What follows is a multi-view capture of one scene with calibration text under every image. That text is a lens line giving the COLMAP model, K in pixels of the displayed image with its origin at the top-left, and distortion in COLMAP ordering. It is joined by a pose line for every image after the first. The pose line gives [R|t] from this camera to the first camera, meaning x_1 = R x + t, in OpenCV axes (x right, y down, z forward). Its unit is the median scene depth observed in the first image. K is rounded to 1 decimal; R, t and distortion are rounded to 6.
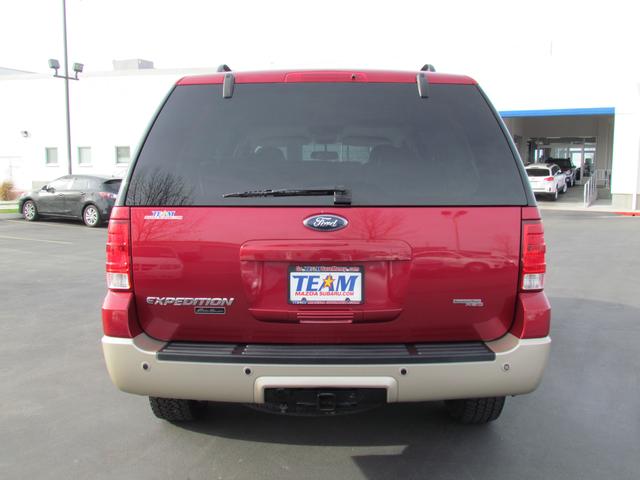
lens RADIAL K [[614.1, 0, 320.0], [0, 614.1, 240.0], [0, 0, 1]] dist [-0.011692, -0.001853]
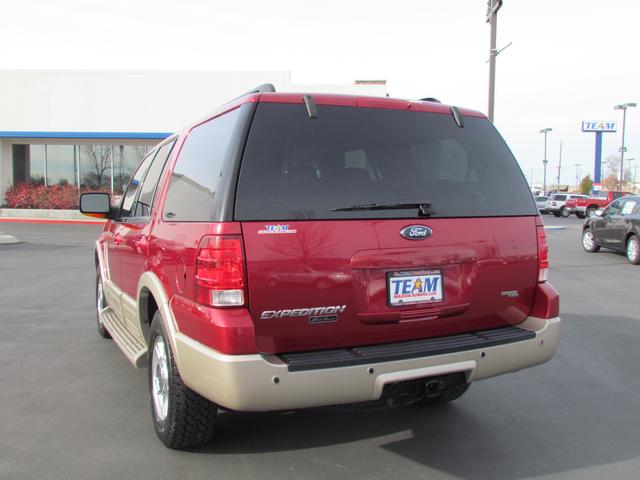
lens RADIAL K [[634.1, 0, 320.0], [0, 634.1, 240.0], [0, 0, 1]] dist [-0.002706, -0.001472]
pose [[0.885115, -0.030719, 0.464358, -0.691514], [0.042298, 0.998999, -0.014536, -0.004703], [-0.463446, 0.032508, 0.885528, 0.039142]]
